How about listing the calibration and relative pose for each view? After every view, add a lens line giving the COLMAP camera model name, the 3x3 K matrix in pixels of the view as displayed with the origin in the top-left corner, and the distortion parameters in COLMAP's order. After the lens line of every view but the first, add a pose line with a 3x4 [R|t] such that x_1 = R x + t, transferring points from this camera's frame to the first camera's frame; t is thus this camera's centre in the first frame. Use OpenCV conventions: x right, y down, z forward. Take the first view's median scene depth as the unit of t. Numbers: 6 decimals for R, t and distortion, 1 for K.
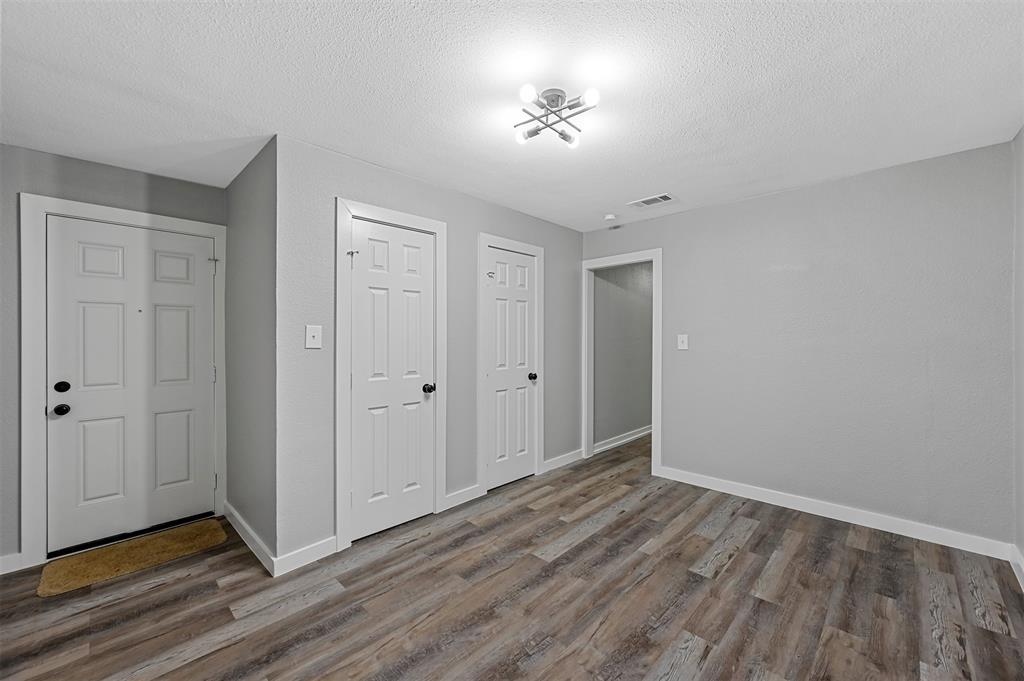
lens RADIAL K [[407.2, 0, 512.0], [0, 407.2, 340.5], [0, 0, 1]] dist [0.000565, 0.000039]
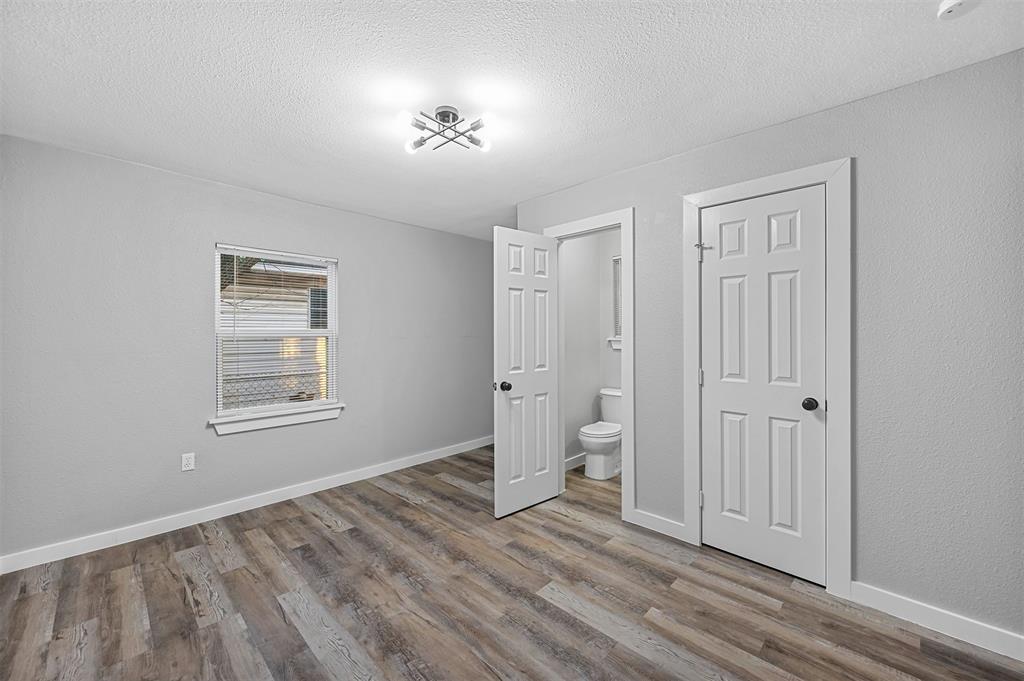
lens RADIAL K [[403.0, 0, 515.7], [0, 403.0, 370.6], [0, 0, 1]] dist [0.000258, 0.000021]
pose [[-0.004970, 0.098598, -0.995115, 0.859732], [-0.001282, 0.995126, 0.098605, -0.012003], [0.999987, 0.001766, -0.004819, 0.918027]]
